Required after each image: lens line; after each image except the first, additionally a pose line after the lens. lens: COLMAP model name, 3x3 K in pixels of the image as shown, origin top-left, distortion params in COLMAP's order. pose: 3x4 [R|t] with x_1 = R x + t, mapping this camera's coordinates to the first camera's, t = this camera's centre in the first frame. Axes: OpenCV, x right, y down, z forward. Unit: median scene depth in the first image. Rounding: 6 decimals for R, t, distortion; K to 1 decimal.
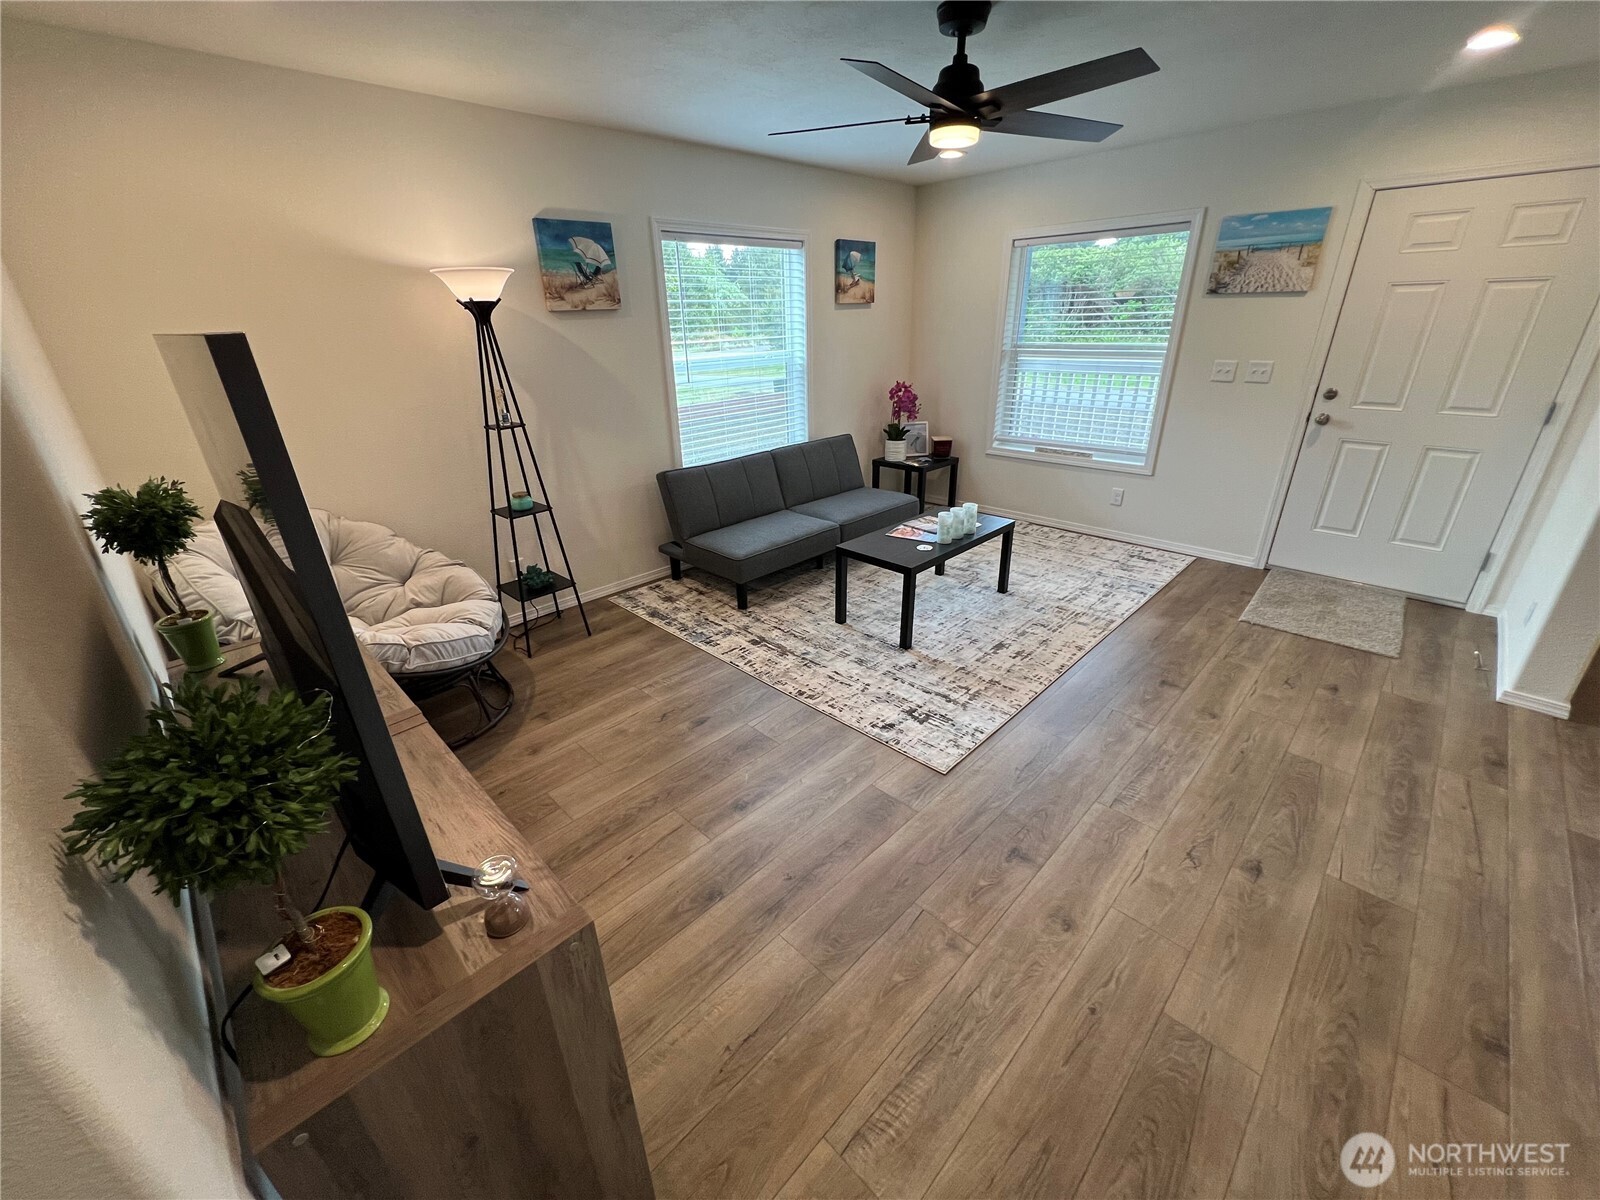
lens RADIAL K [[638.5, 0, 795.3], [0, 638.5, 599.1], [0, 0, 1]] dist [-0.001775, 0.000003]
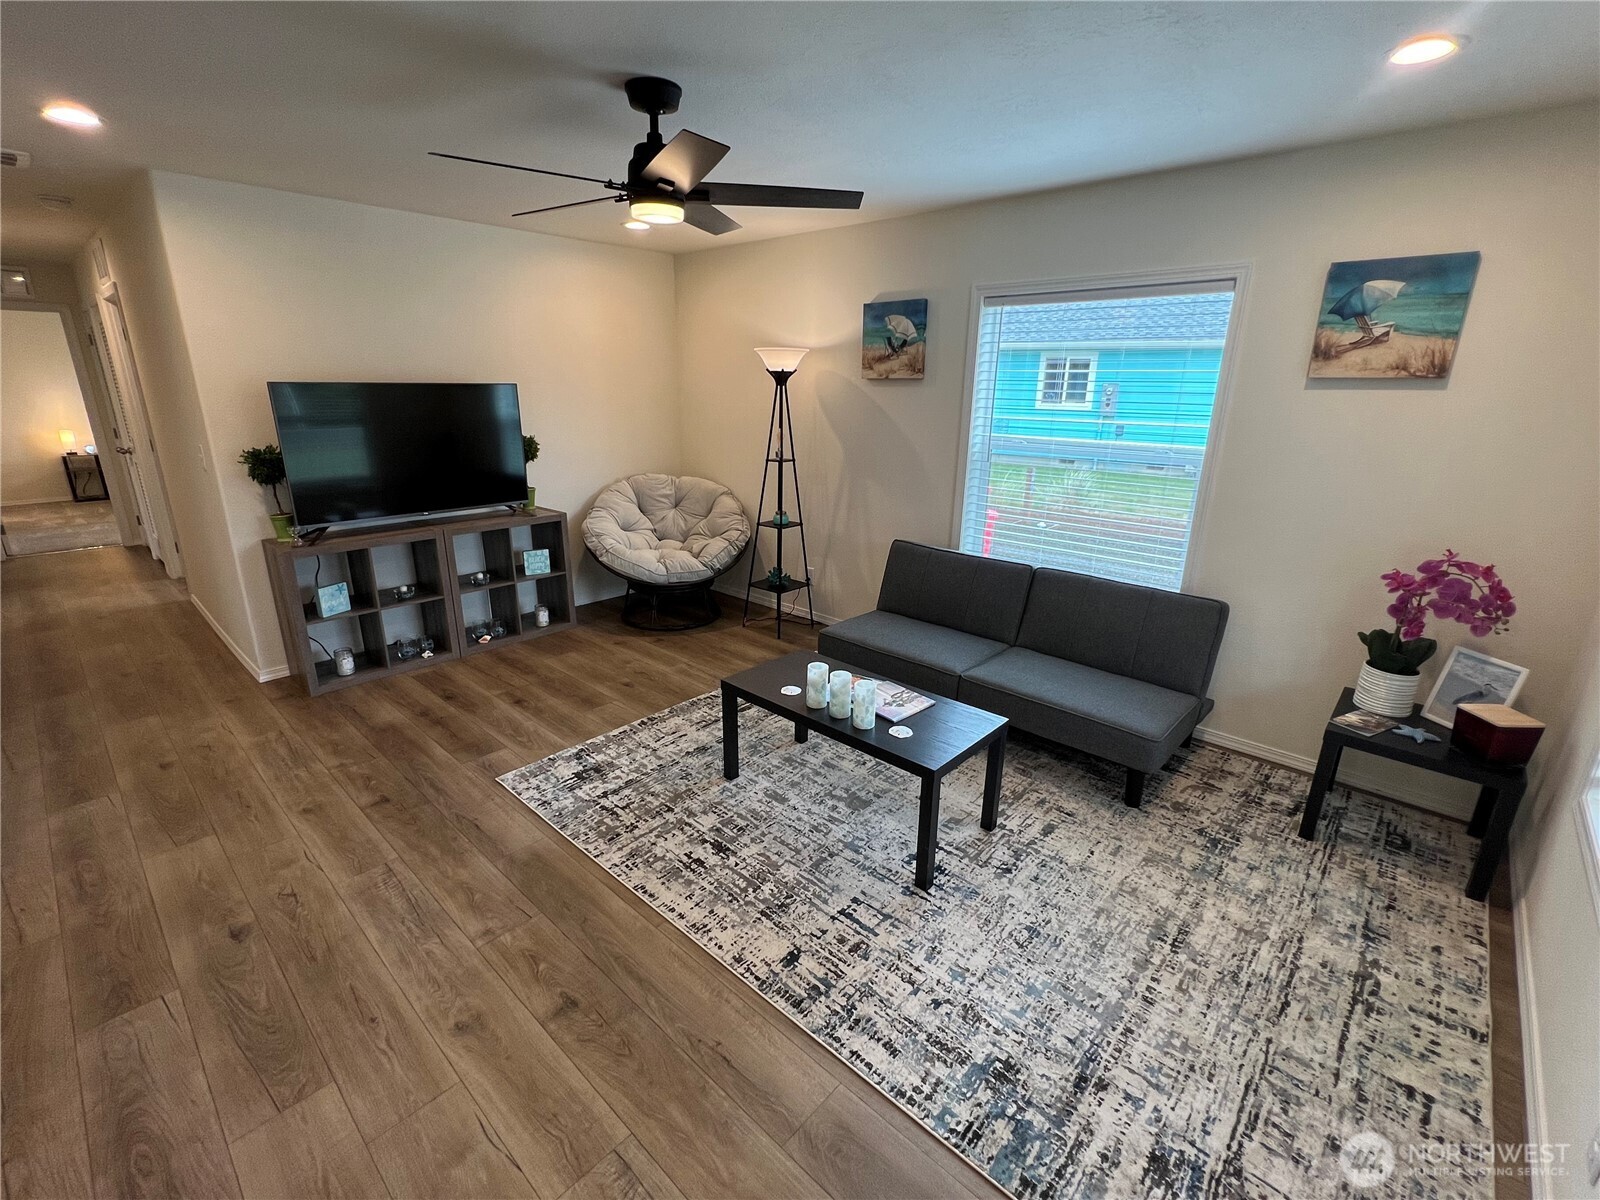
lens RADIAL K [[697.7, 0, 818.6], [0, 697.7, 620.5], [0, 0, 1]] dist [-0.021618, 0.000129]
pose [[0.053740, 0.340151, -0.938834, 0.942815], [-0.420513, 0.860468, 0.287688, -0.399253], [0.905694, 0.379332, 0.189279, 0.844854]]
